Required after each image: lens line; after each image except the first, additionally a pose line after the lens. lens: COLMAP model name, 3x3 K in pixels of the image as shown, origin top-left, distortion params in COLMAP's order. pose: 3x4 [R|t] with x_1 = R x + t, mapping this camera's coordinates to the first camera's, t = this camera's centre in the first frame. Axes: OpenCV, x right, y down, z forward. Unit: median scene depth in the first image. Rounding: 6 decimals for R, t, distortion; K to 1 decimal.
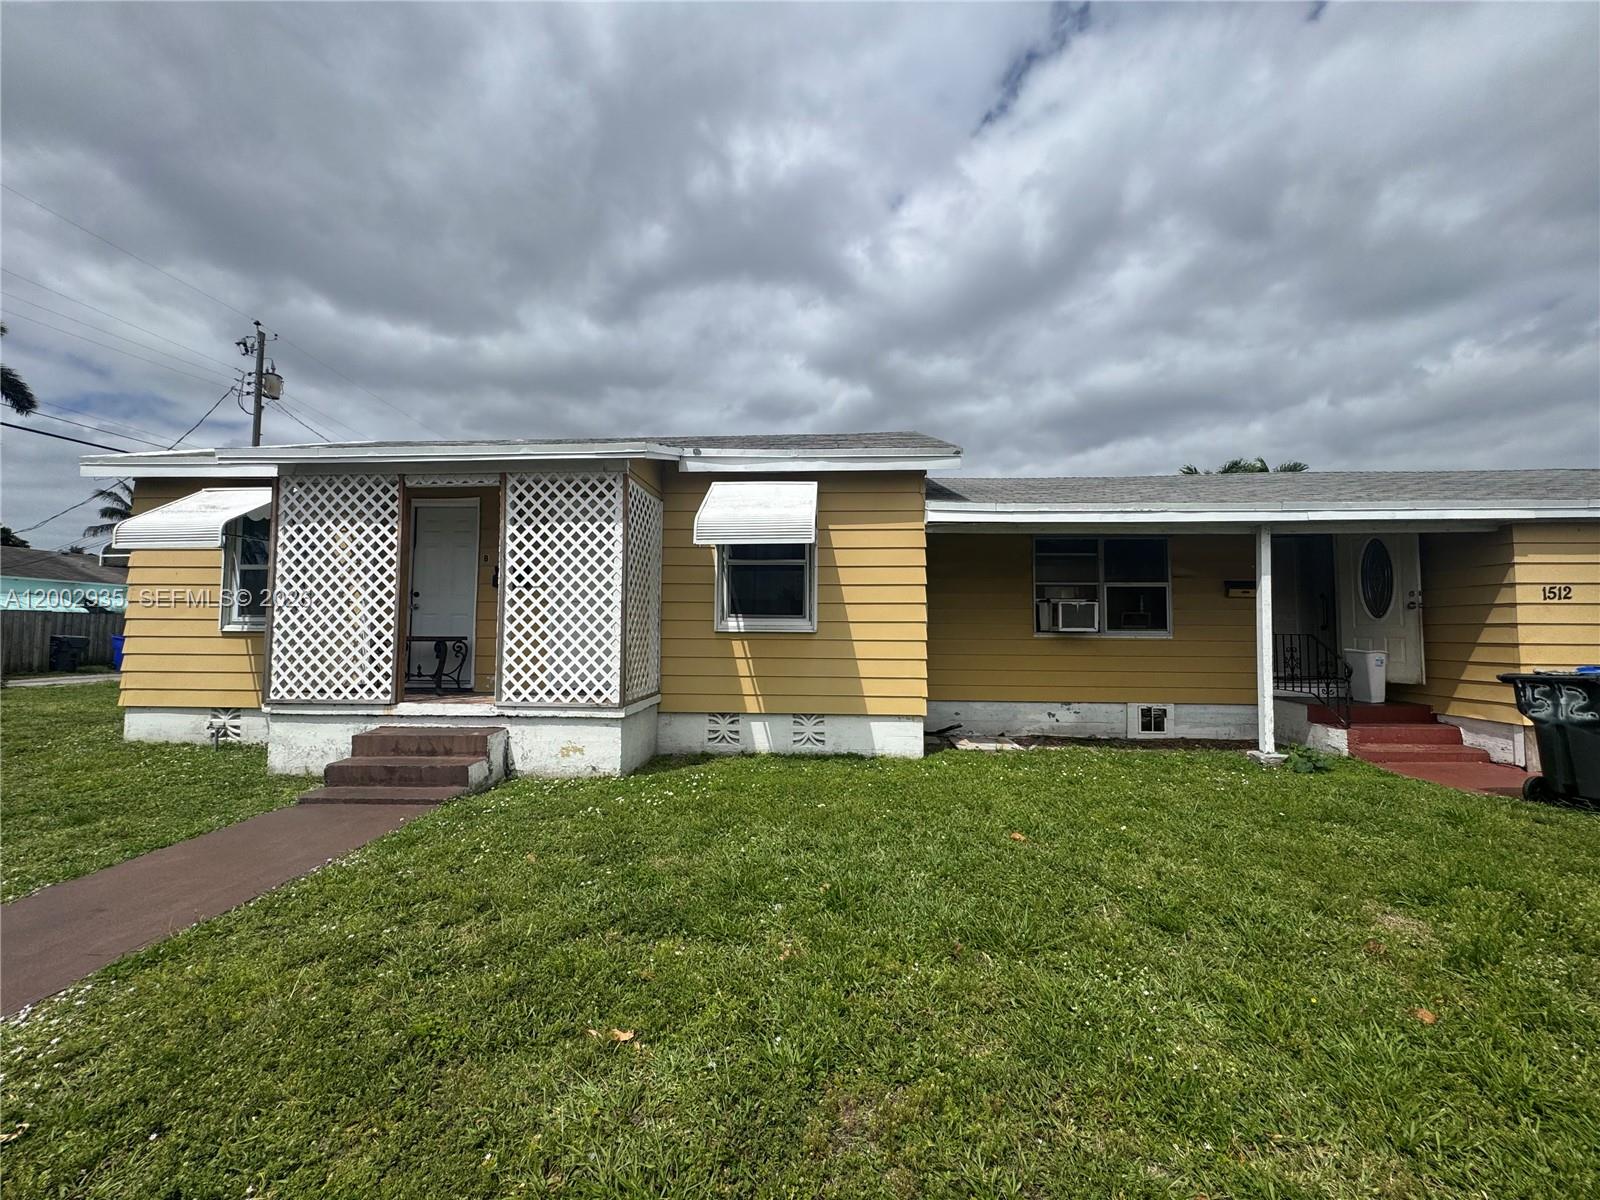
lens RADIAL K [[639.8, 0, 817.7], [0, 639.8, 603.9], [0, 0, 1]] dist [0.002386, 0.000315]
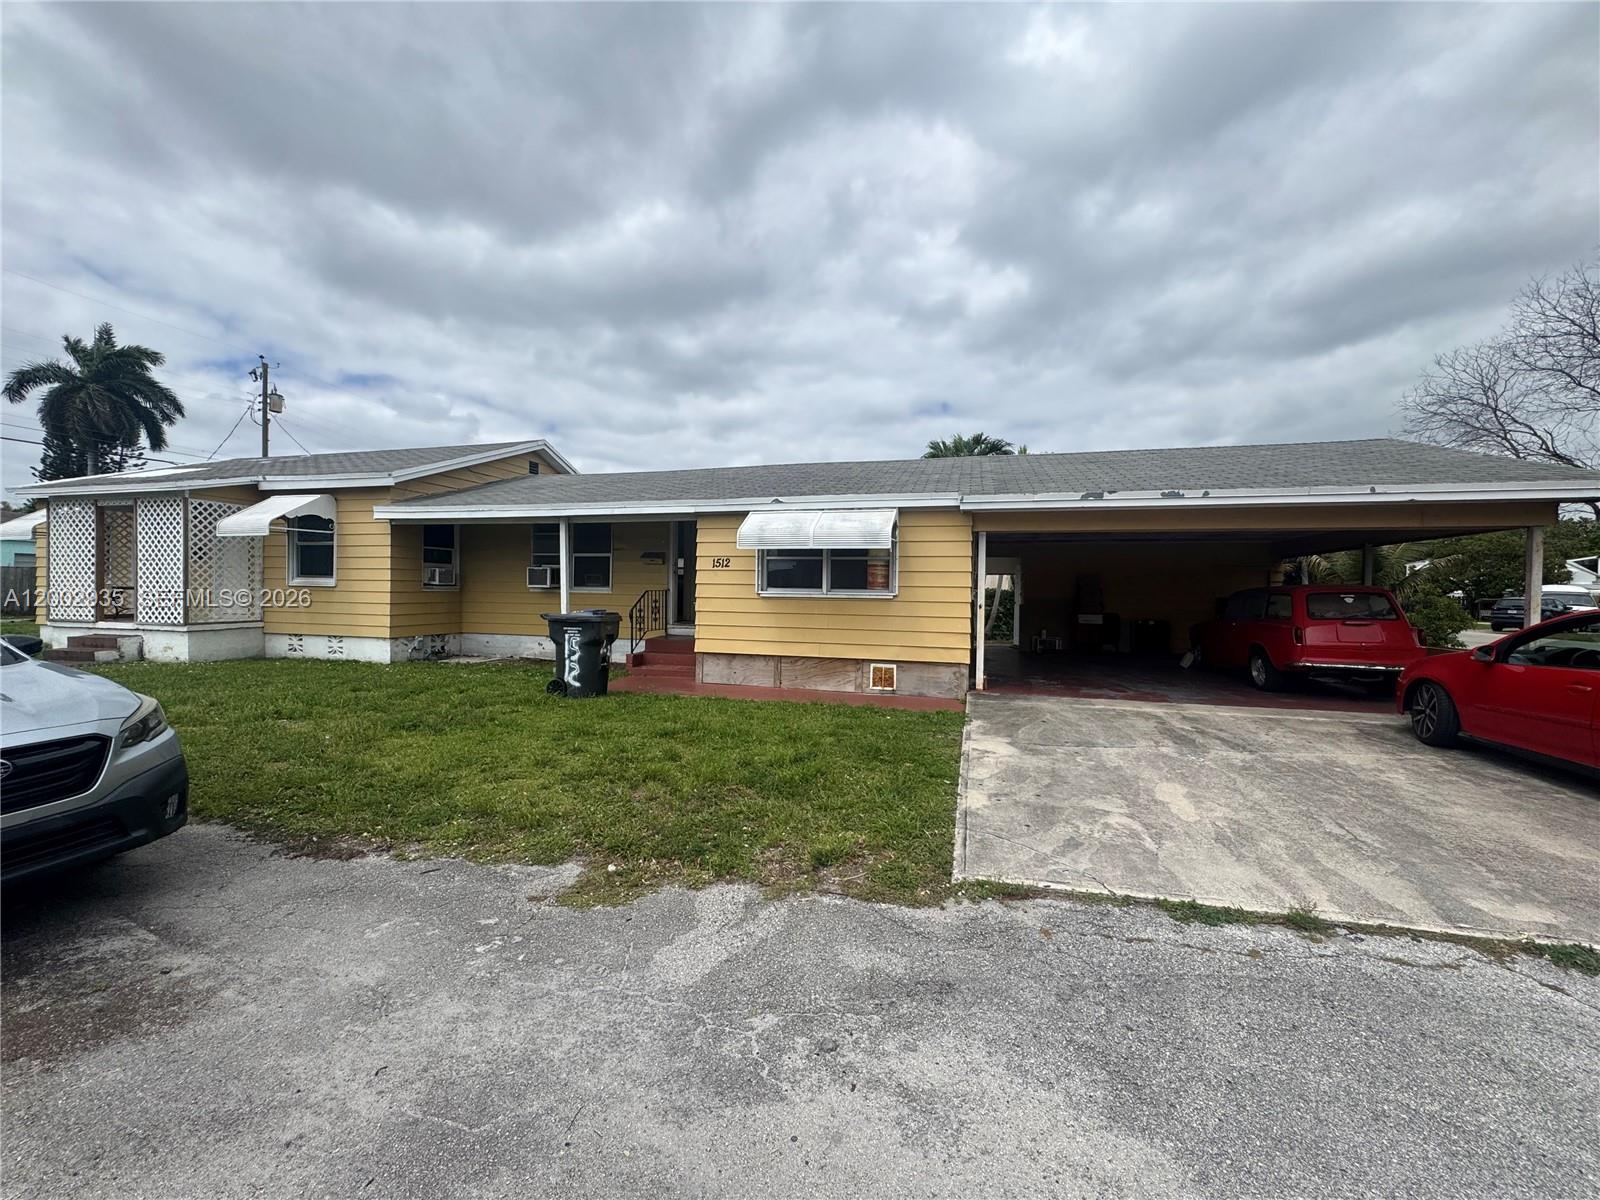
lens RADIAL K [[652.1, 0, 800.0], [0, 652.1, 600.0], [0, 0, 1]] dist [0.000112, 0.000158]
pose [[0.979085, 0.011701, -0.203117, 1.503827], [0.000275, 0.998268, 0.058834, -0.018449], [0.203454, -0.057659, 0.977385, -0.391280]]
